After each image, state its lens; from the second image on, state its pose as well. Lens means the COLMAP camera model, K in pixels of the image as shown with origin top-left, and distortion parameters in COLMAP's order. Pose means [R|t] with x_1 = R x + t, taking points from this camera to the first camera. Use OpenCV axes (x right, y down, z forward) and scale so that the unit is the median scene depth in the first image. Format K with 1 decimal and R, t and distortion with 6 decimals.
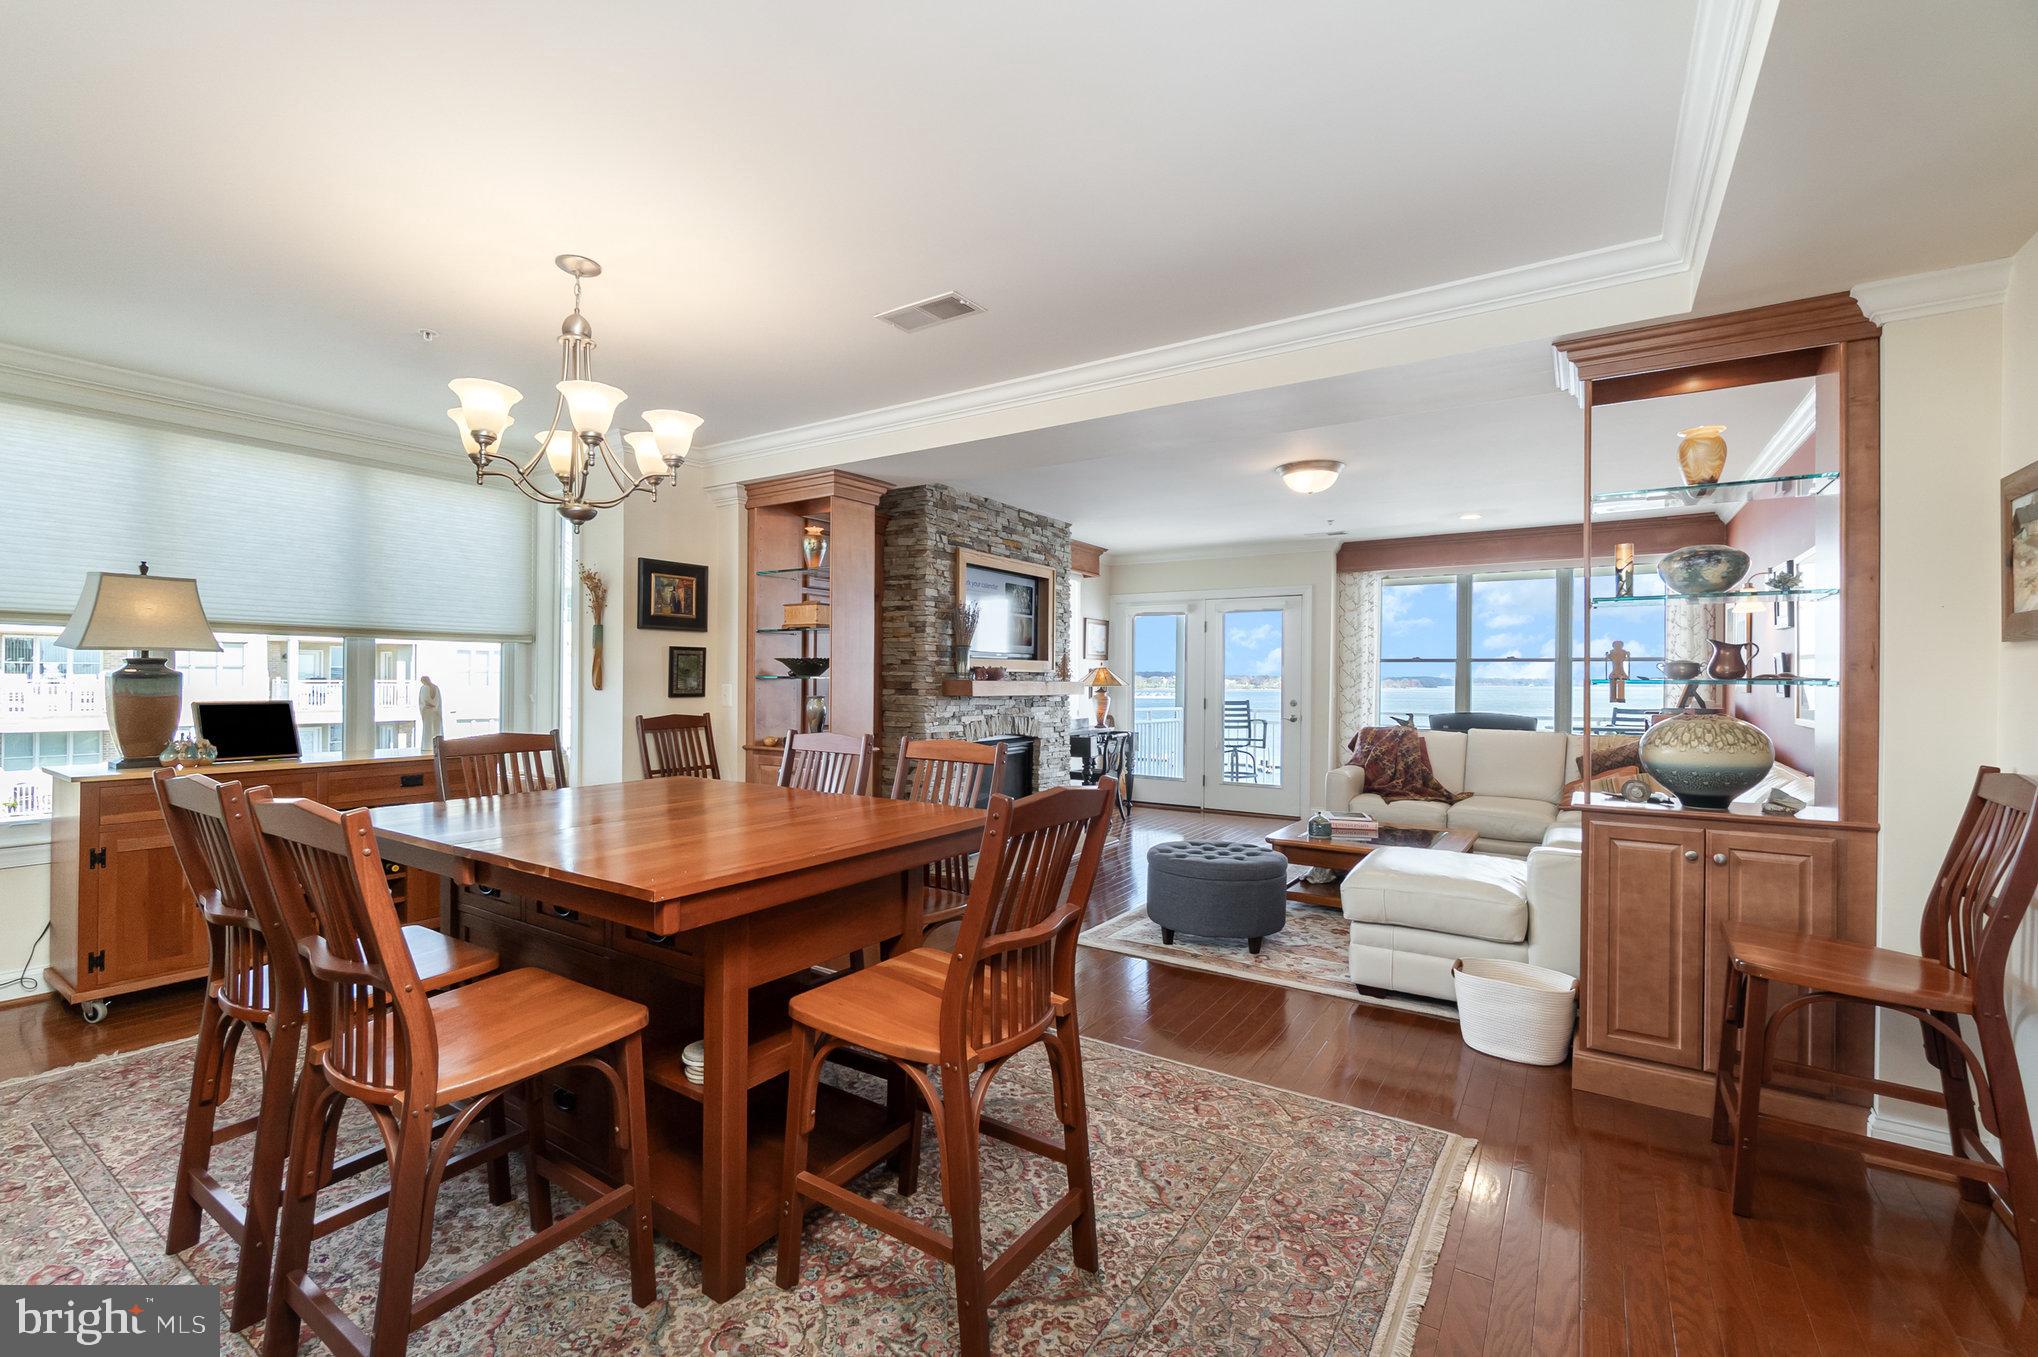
lens RADIAL K [[887.3, 0, 993.7], [0, 887.3, 678.3], [0, 0, 1]] dist [0.002512, 0.000341]
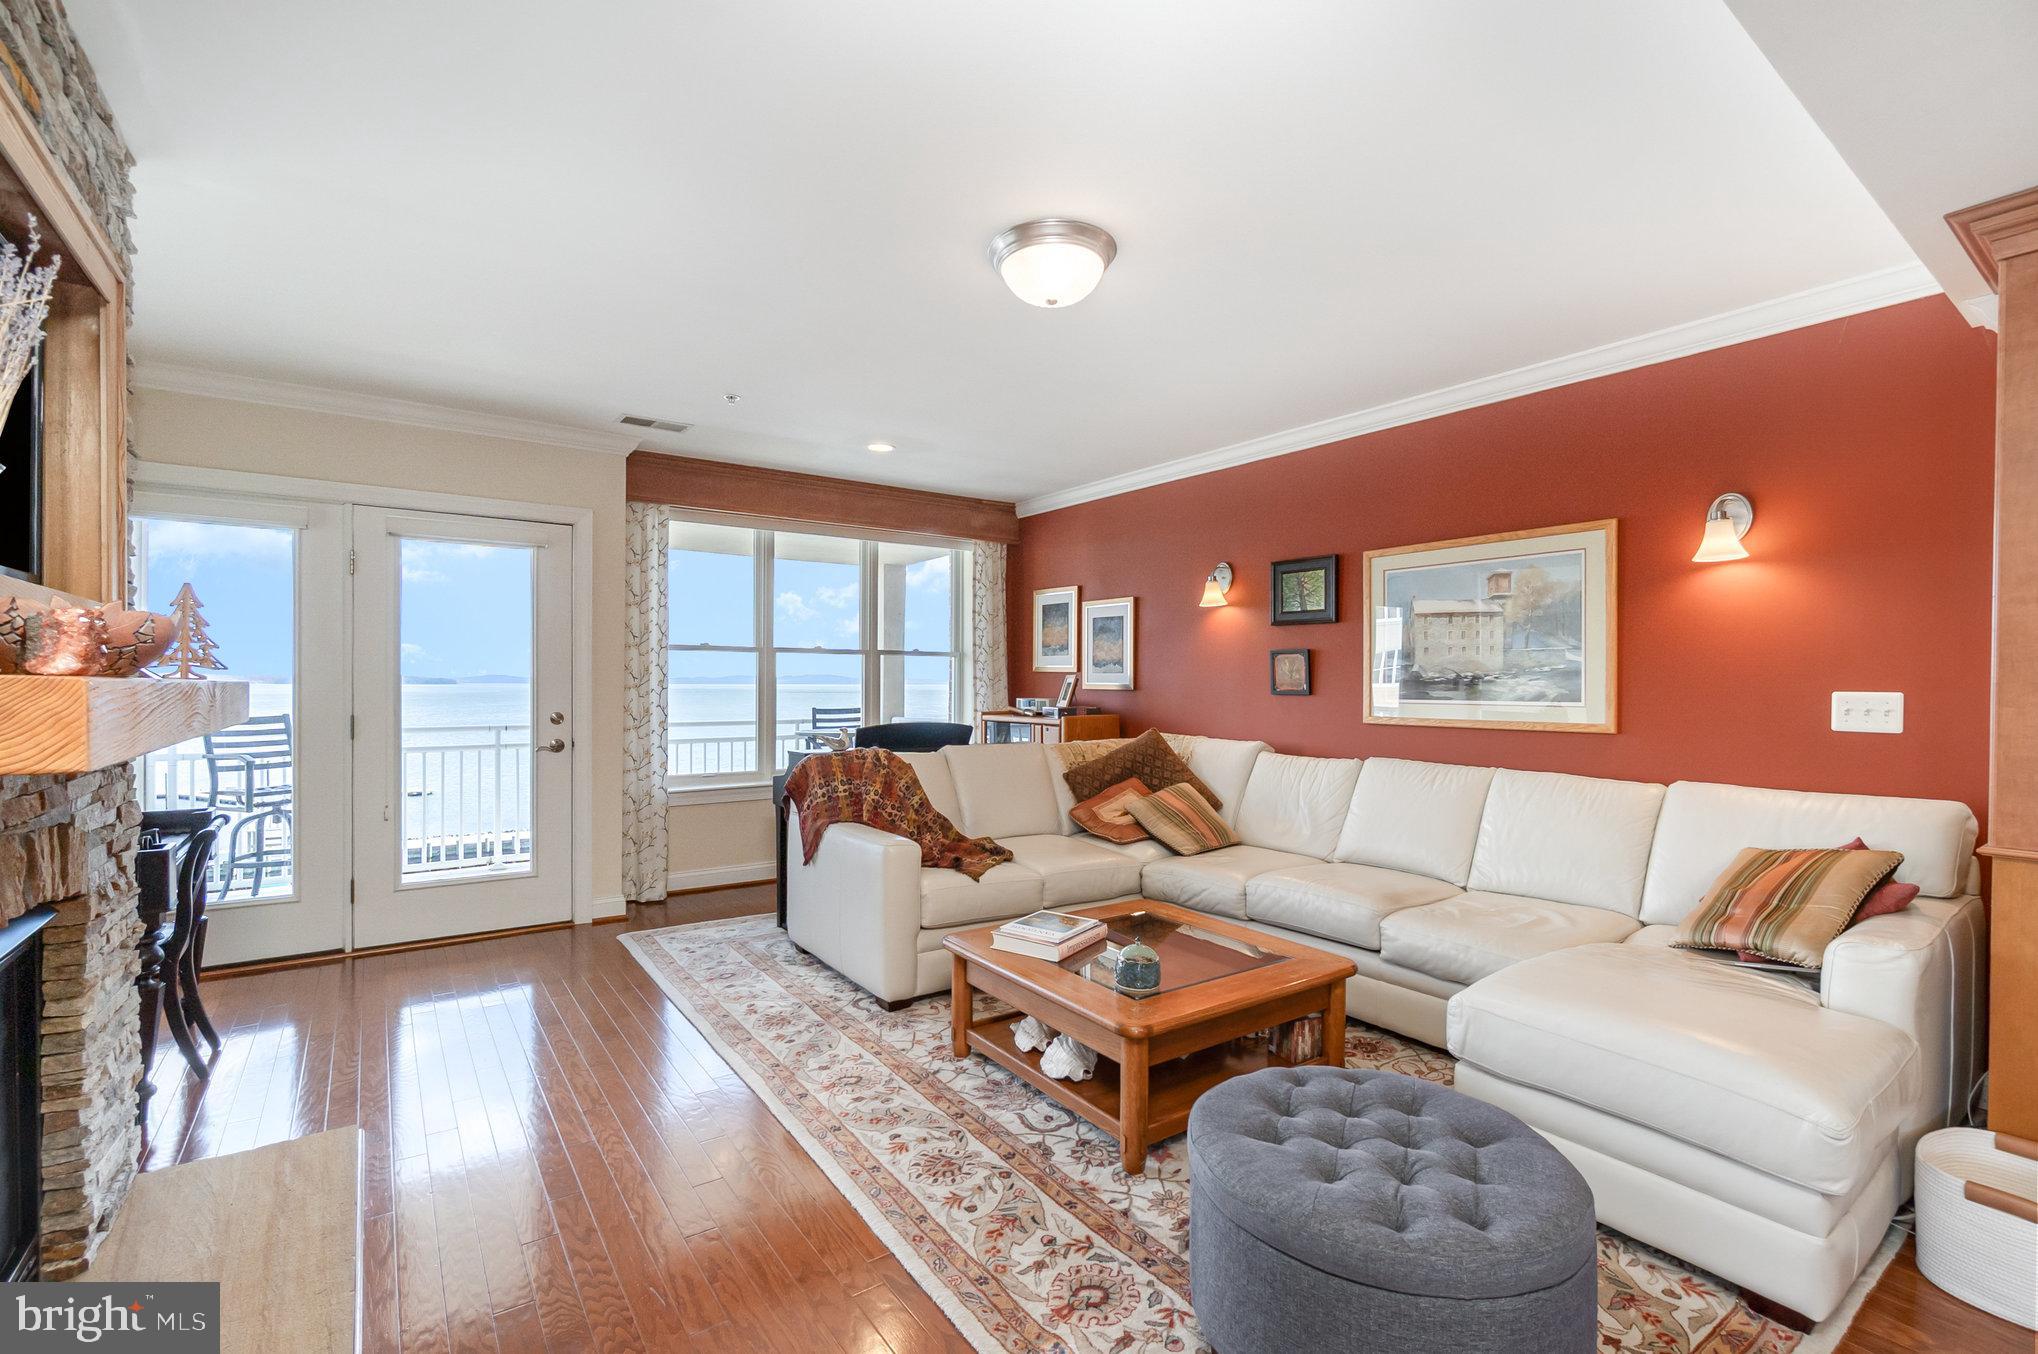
lens RADIAL K [[887.3, 0, 986.4], [0, 887.3, 685.5], [0, 0, 1]] dist [0.002512, 0.000341]
pose [[0.362190, -0.008241, 0.932068, -0.097745], [-0.002471, 0.999949, 0.009802, 0.002030], [-0.932101, -0.005853, 0.362152, 0.665966]]
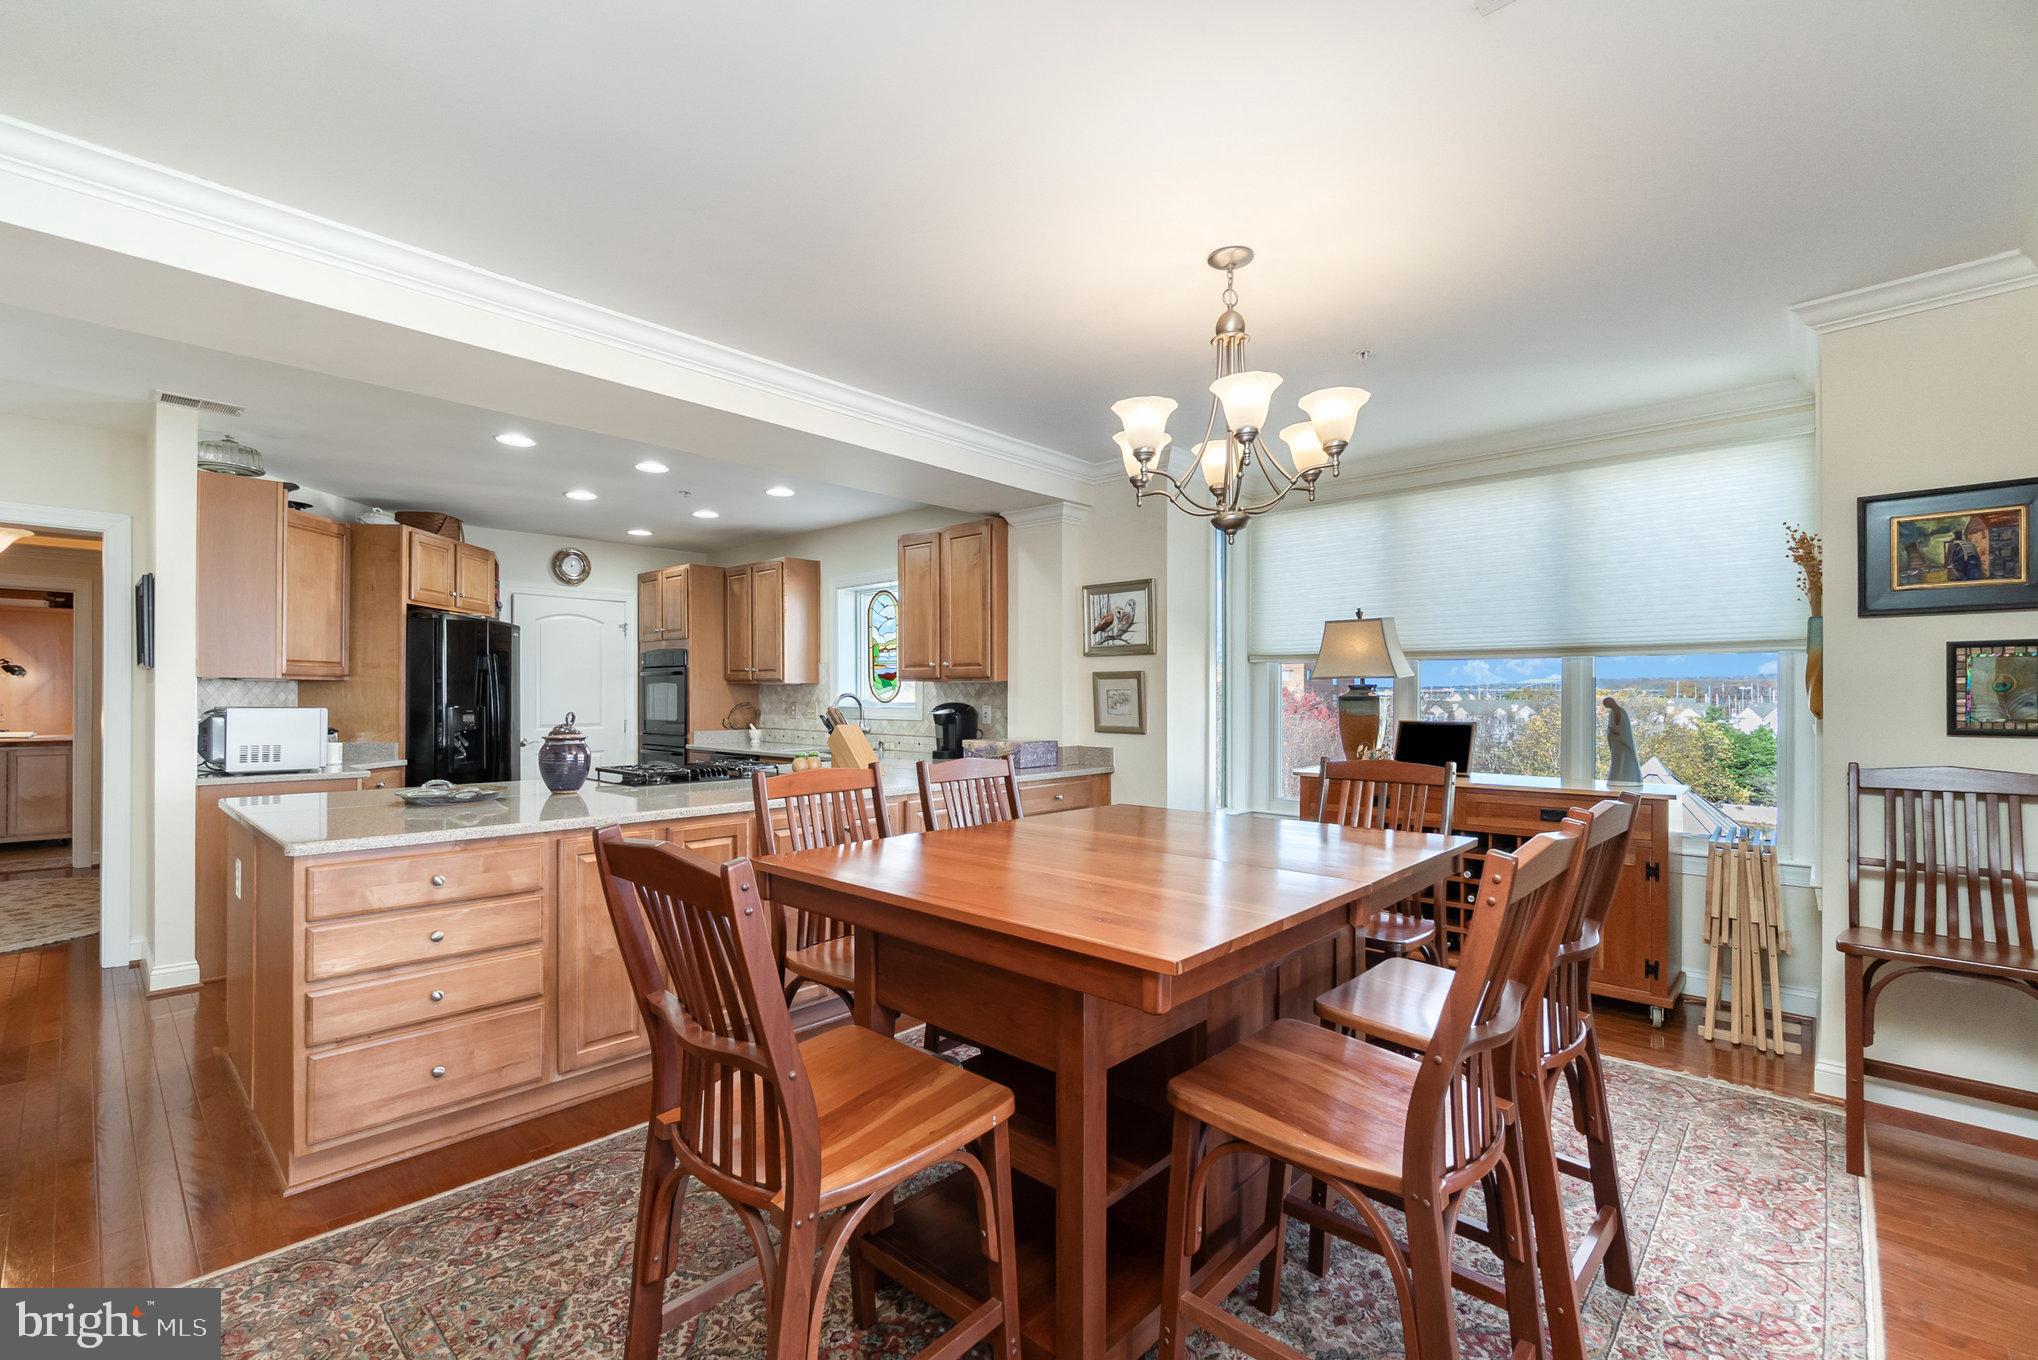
lens RADIAL K [[887.3, 0, 1005.4], [0, 887.3, 693.1], [0, 0, 1]] dist [0.002512, 0.000341]
pose [[-0.167080, -0.009629, -0.985896, 0.195999], [-0.001429, 0.999954, -0.009524, 0.001096], [0.985942, -0.000183, -0.167086, 0.372298]]
